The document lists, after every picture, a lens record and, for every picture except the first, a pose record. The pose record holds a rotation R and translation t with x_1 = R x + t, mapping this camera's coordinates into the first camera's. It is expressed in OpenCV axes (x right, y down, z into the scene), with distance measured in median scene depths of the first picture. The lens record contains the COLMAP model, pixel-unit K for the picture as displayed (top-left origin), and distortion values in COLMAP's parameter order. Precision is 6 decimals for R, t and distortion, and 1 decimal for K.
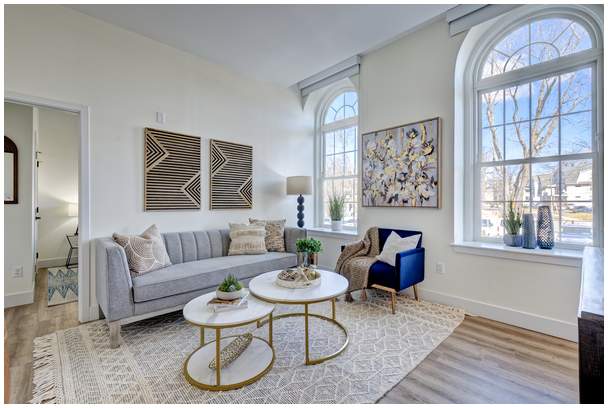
lens RADIAL K [[256.9, 0, 304.0], [0, 256.9, 204.0], [0, 0, 1]] dist [-0.000606, -0.000090]
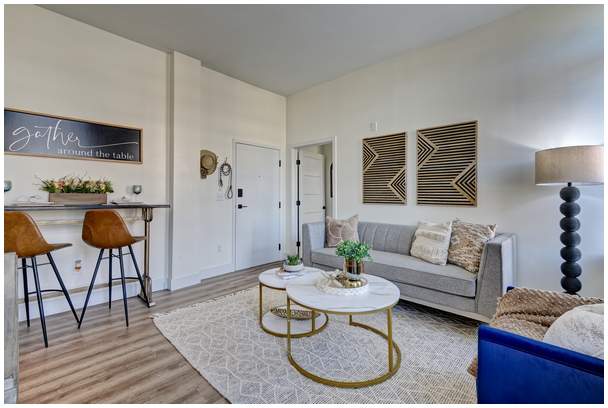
lens RADIAL K [[265.8, 0, 309.2], [0, 265.8, 193.7], [0, 0, 1]] dist [-0.000688, -0.000271]
pose [[0.071220, -0.011982, -0.997389, 0.585396], [-0.011207, 0.999855, -0.012812, -0.002076], [0.997398, 0.012090, 0.071076, 0.540194]]
